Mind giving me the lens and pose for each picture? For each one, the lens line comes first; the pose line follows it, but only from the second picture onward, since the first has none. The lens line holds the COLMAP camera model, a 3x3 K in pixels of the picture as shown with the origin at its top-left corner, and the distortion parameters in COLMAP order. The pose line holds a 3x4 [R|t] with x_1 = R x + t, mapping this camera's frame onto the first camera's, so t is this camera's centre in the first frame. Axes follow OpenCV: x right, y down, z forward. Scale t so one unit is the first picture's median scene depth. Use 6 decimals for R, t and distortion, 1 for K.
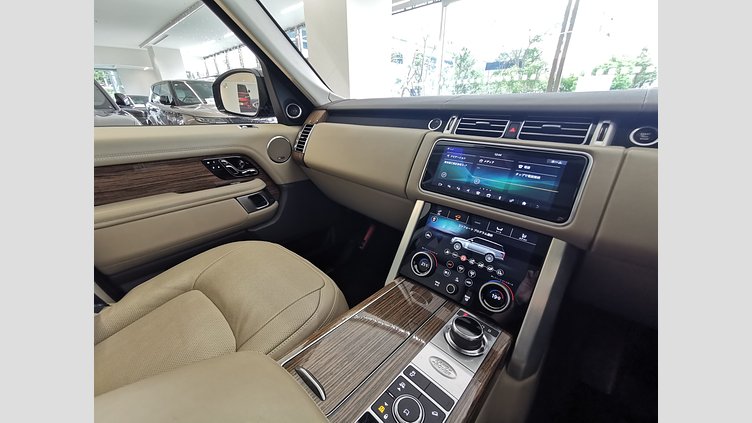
lens RADIAL K [[256.9, 0, 373.1], [0, 256.9, 211.4], [0, 0, 1]] dist [0.000088, 0.000065]
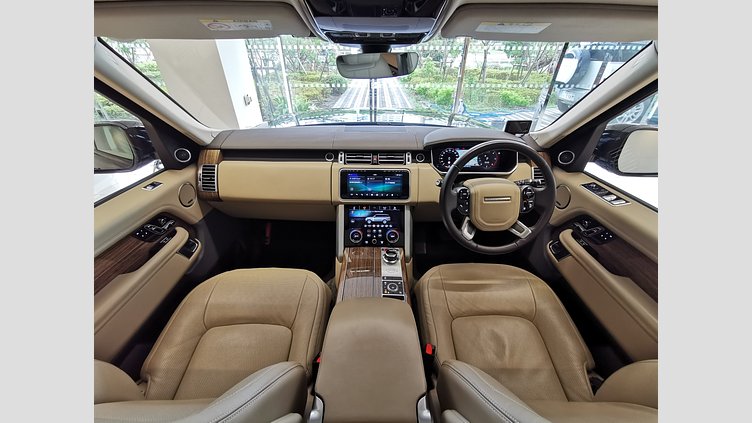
lens RADIAL K [[256.9, 0, 373.1], [0, 256.9, 211.4], [0, 0, 1]] dist [0.000088, 0.000065]
pose [[0.731893, -0.364037, 0.576029, -0.841741], [0.256649, 0.930353, 0.261868, -0.492801], [-0.631240, -0.043822, 0.774349, -0.627999]]
